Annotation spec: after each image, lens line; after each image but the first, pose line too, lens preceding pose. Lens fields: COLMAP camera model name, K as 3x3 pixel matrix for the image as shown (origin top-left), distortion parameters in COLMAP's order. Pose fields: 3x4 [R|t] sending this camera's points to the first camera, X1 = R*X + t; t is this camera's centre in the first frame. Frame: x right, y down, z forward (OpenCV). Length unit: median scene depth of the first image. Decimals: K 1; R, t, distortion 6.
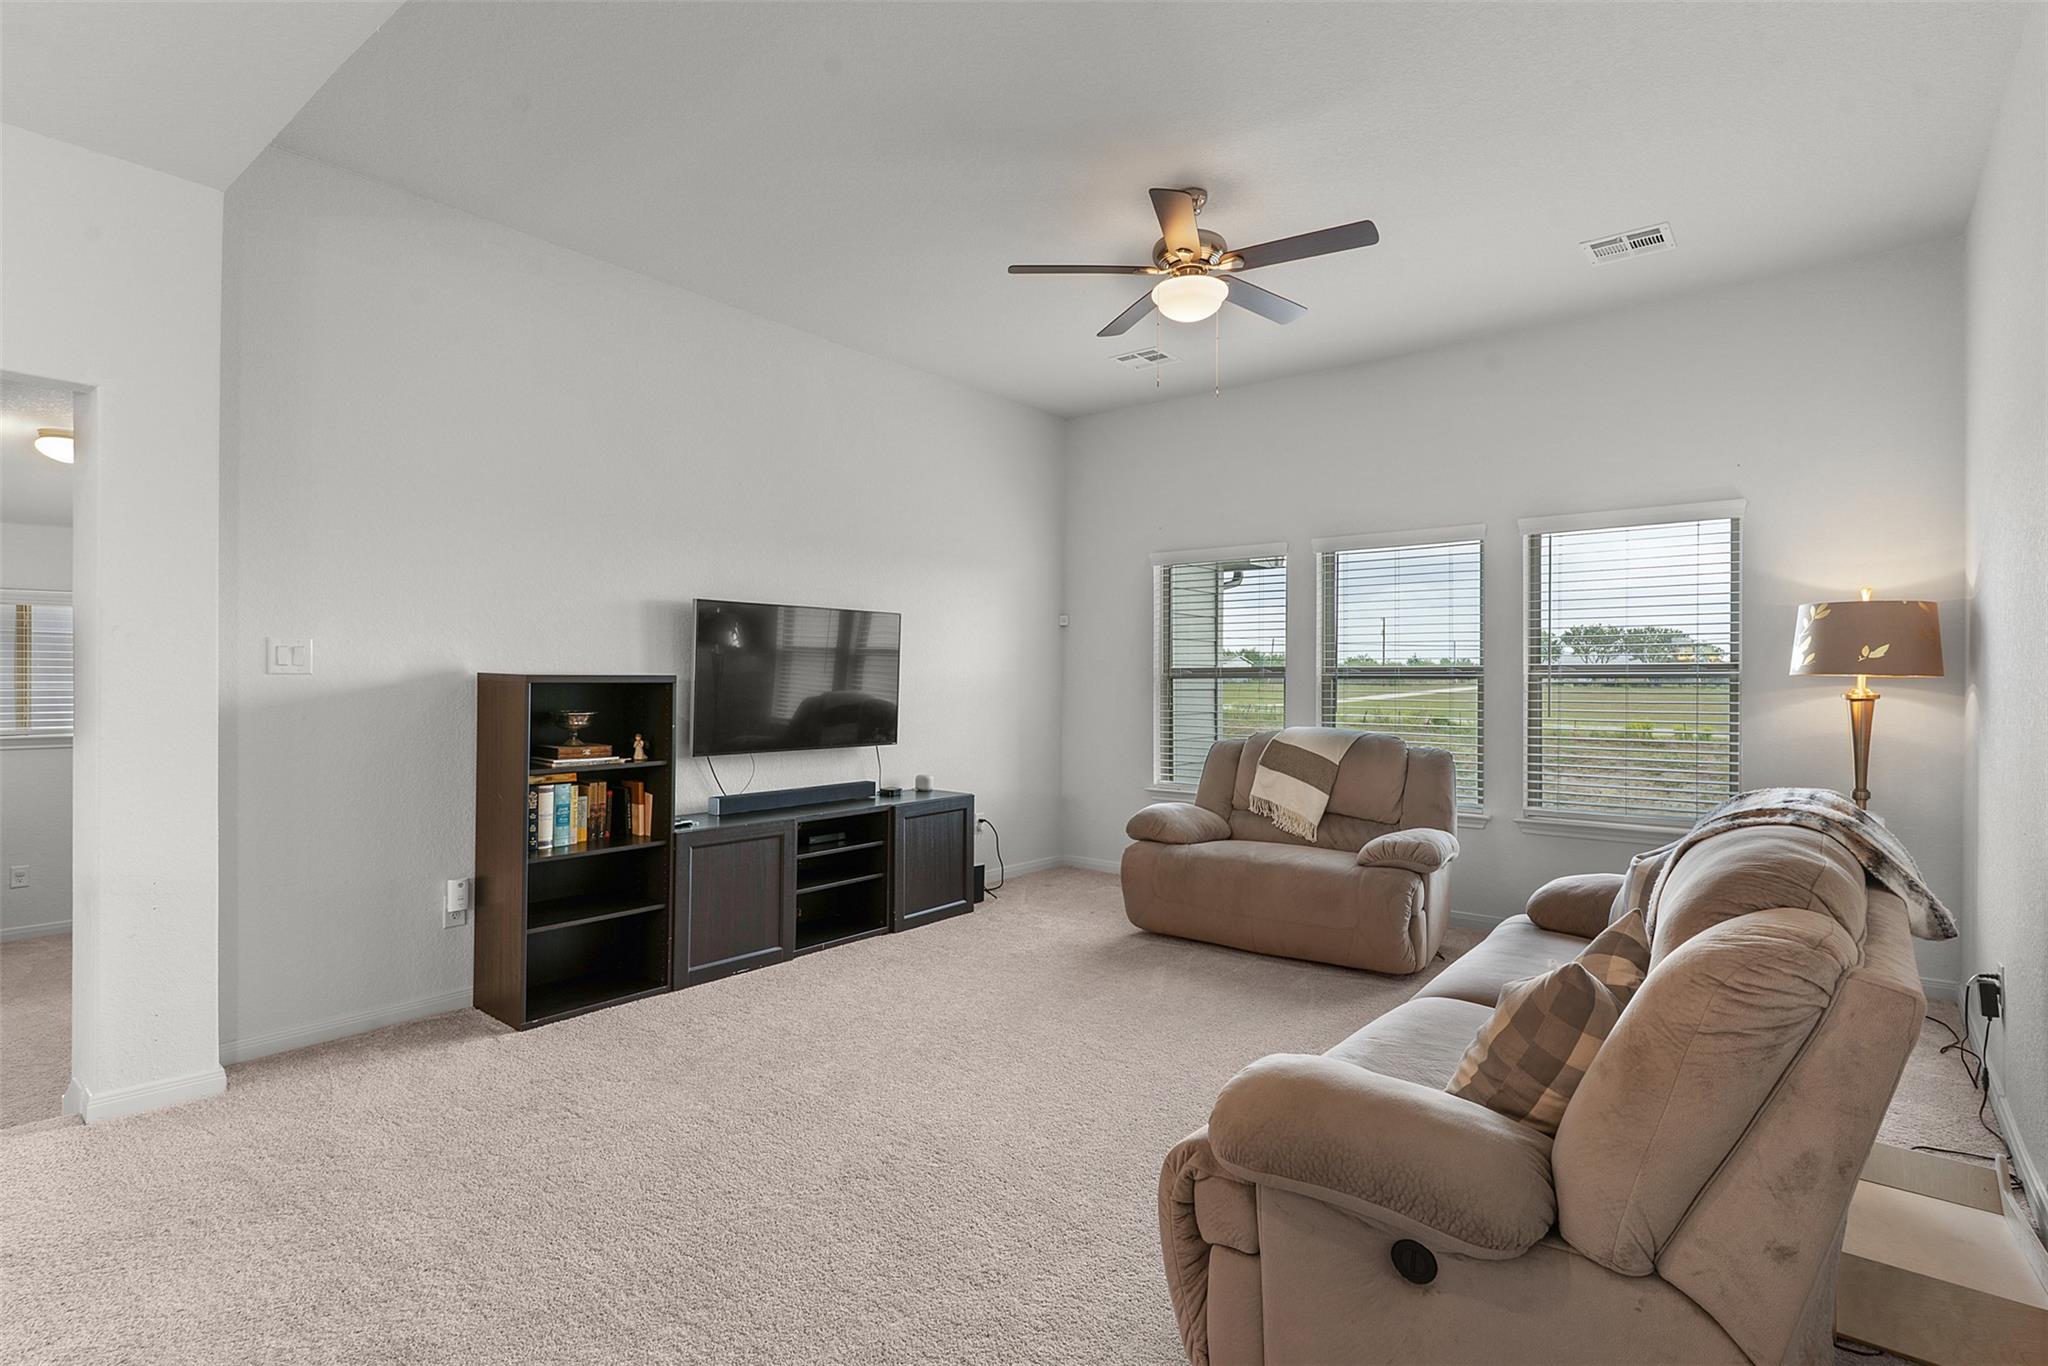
lens RADIAL K [[991.2, 0, 1024.6], [0, 991.2, 666.0], [0, 0, 1]] dist [0.004726, -0.000164]
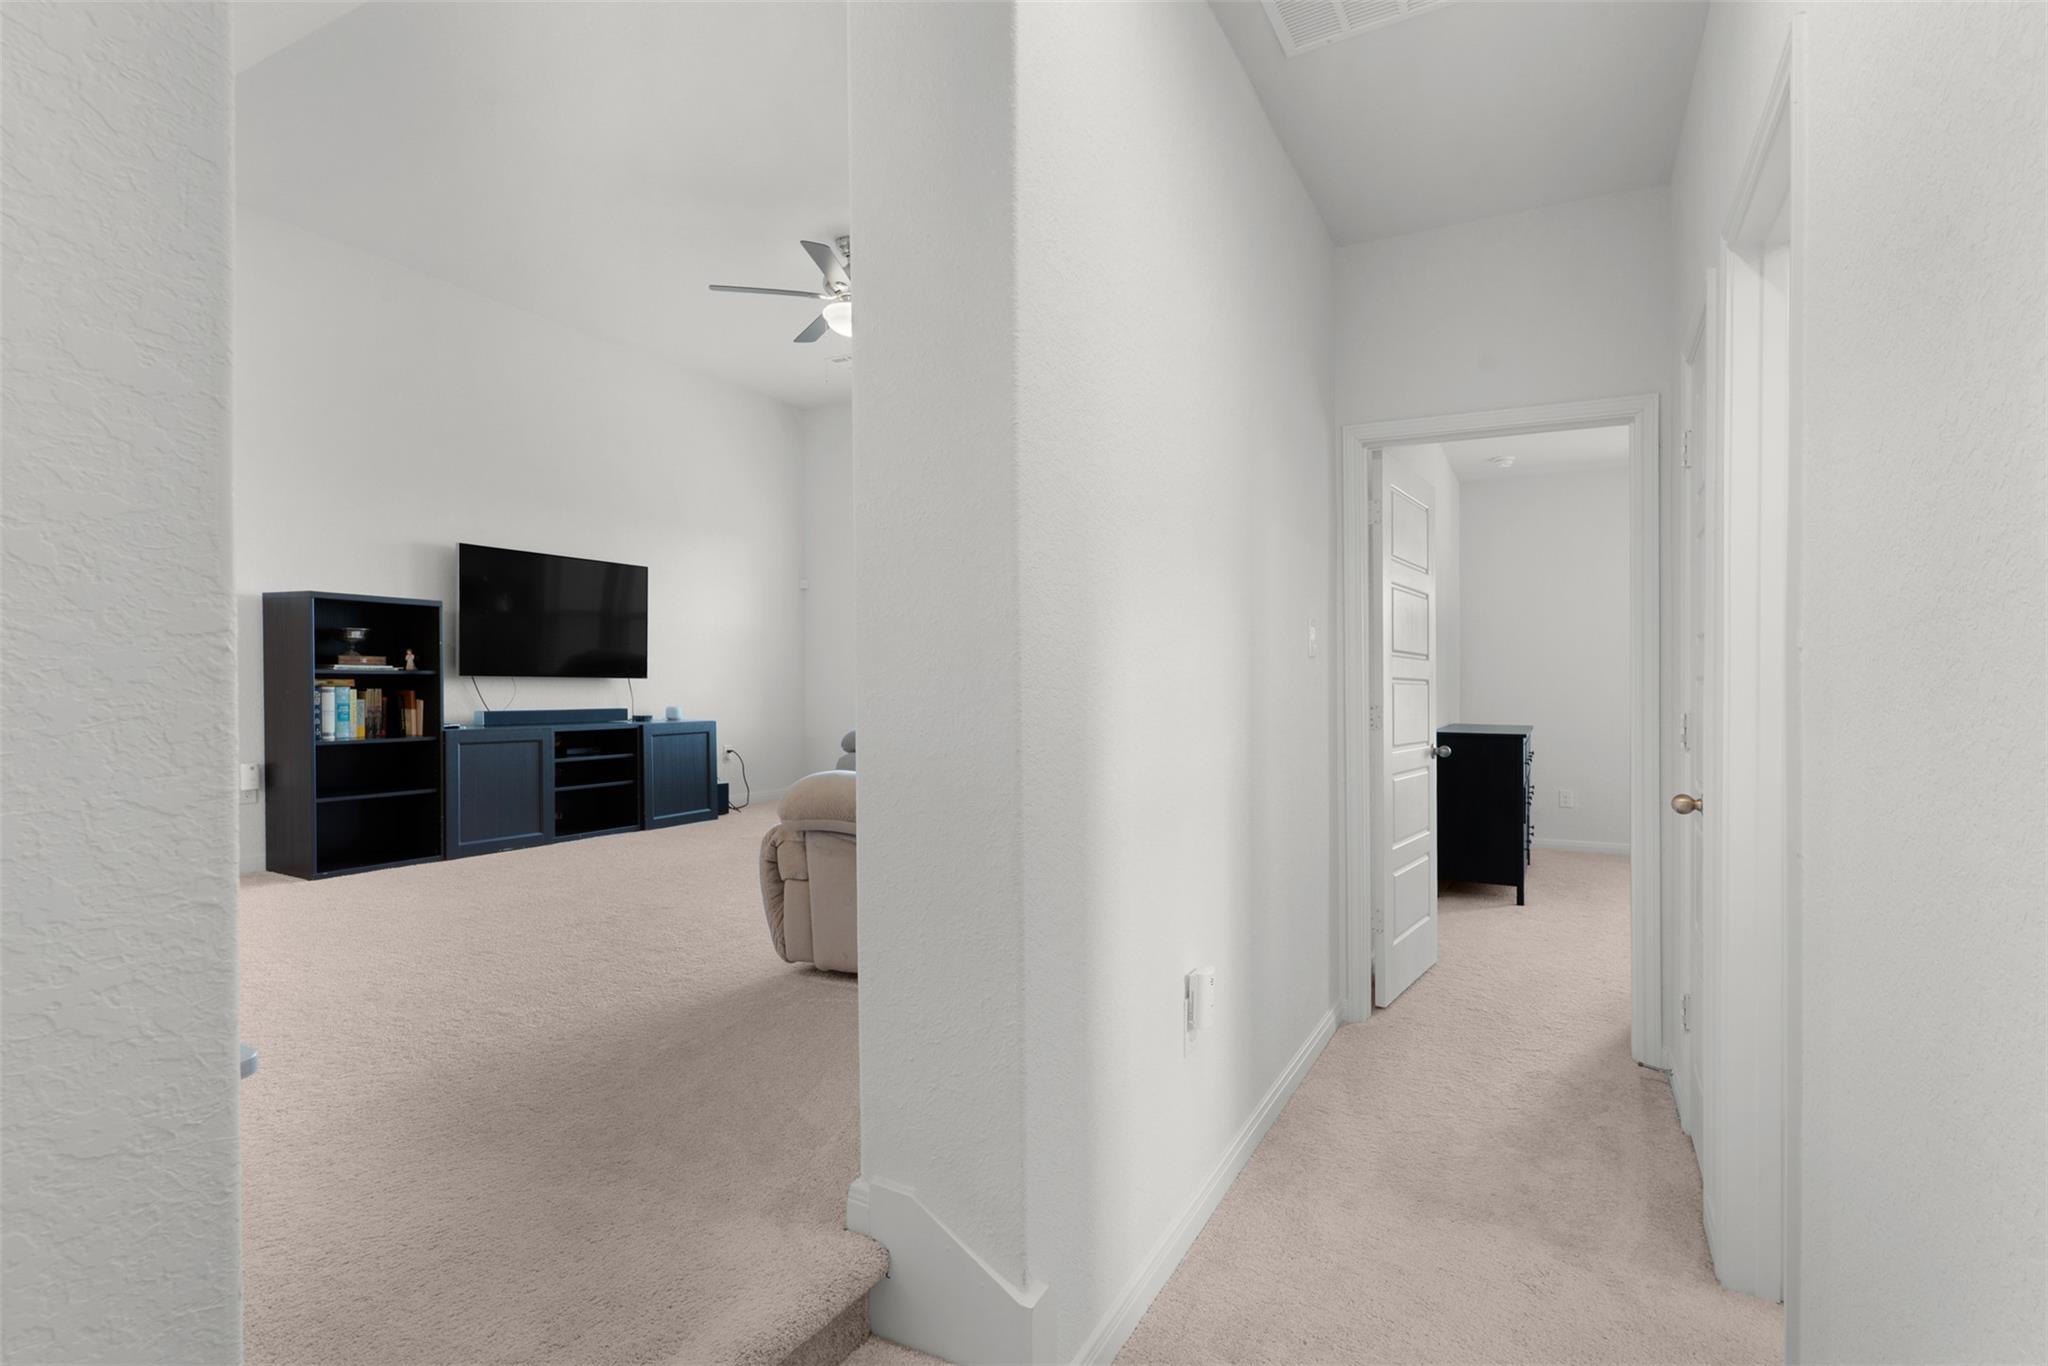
lens RADIAL K [[991.2, 0, 1020.2], [0, 991.2, 703.4], [0, 0, 1]] dist [0.004726, -0.000164]
pose [[0.982738, -0.009984, 0.184735, 0.123525], [0.004362, 0.999516, 0.030812, 0.100284], [-0.184953, -0.029474, 0.982305, -0.342924]]
